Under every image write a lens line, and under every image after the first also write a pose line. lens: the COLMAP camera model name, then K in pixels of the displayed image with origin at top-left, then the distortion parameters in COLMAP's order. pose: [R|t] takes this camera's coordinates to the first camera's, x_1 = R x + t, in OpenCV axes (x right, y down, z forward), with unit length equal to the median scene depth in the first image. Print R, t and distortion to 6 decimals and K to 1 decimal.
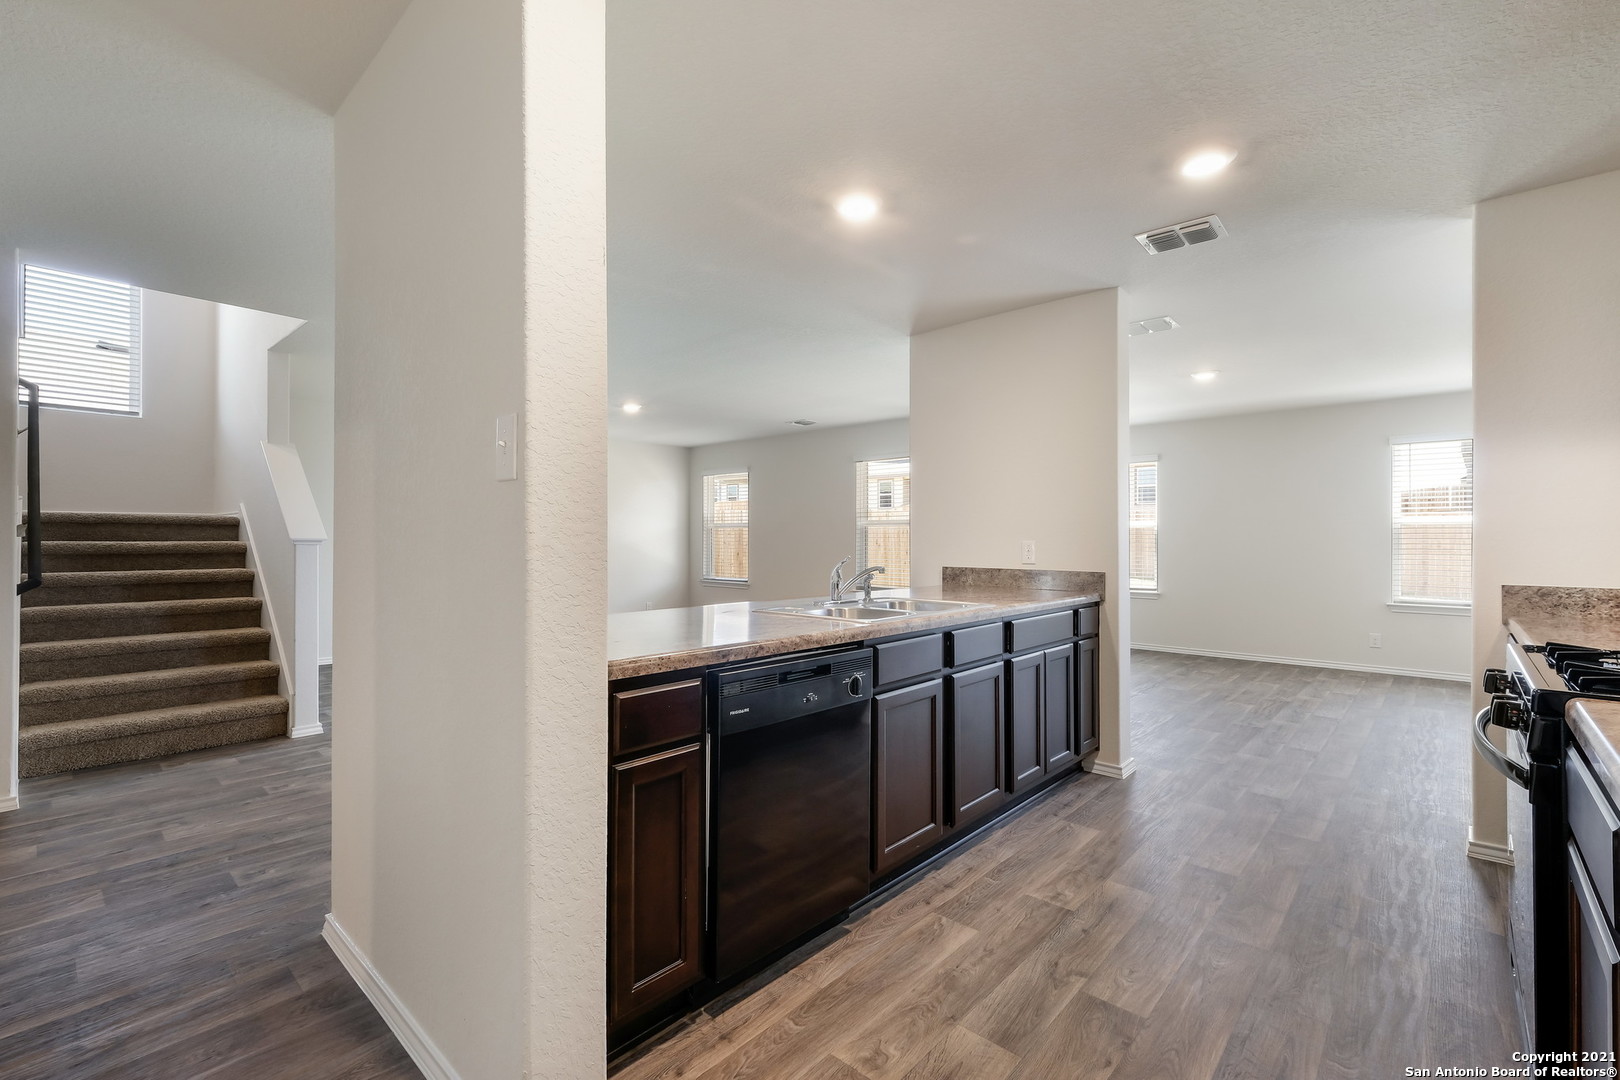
lens RADIAL K [[711.0, 0, 810.0], [0, 711.0, 540.0], [0, 0, 1]] dist [0.002647, 0.000373]
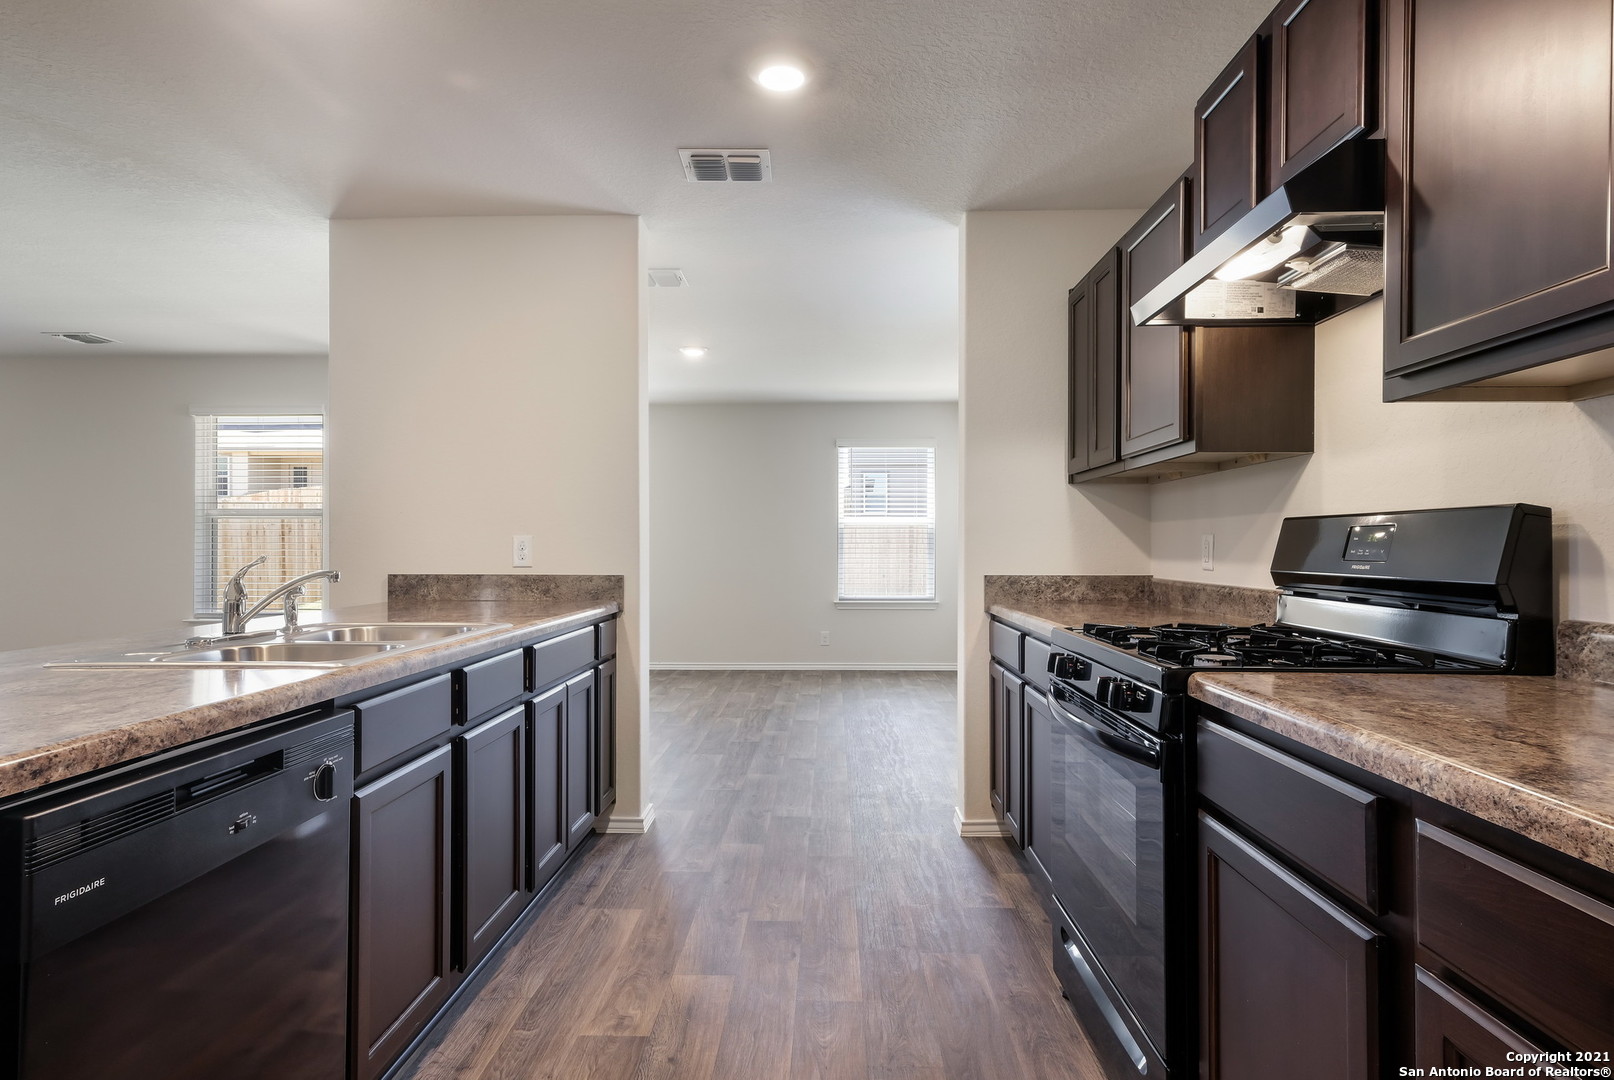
lens RADIAL K [[864.7, 0, 804.1], [0, 864.7, 544.1], [0, 0, 1]] dist [0.018327, -0.000209]
pose [[0.760227, -0.002100, 0.649654, -0.067221], [0.003133, 0.999995, -0.000434, 0.014508], [-0.649650, 0.002365, 0.760230, 0.169531]]
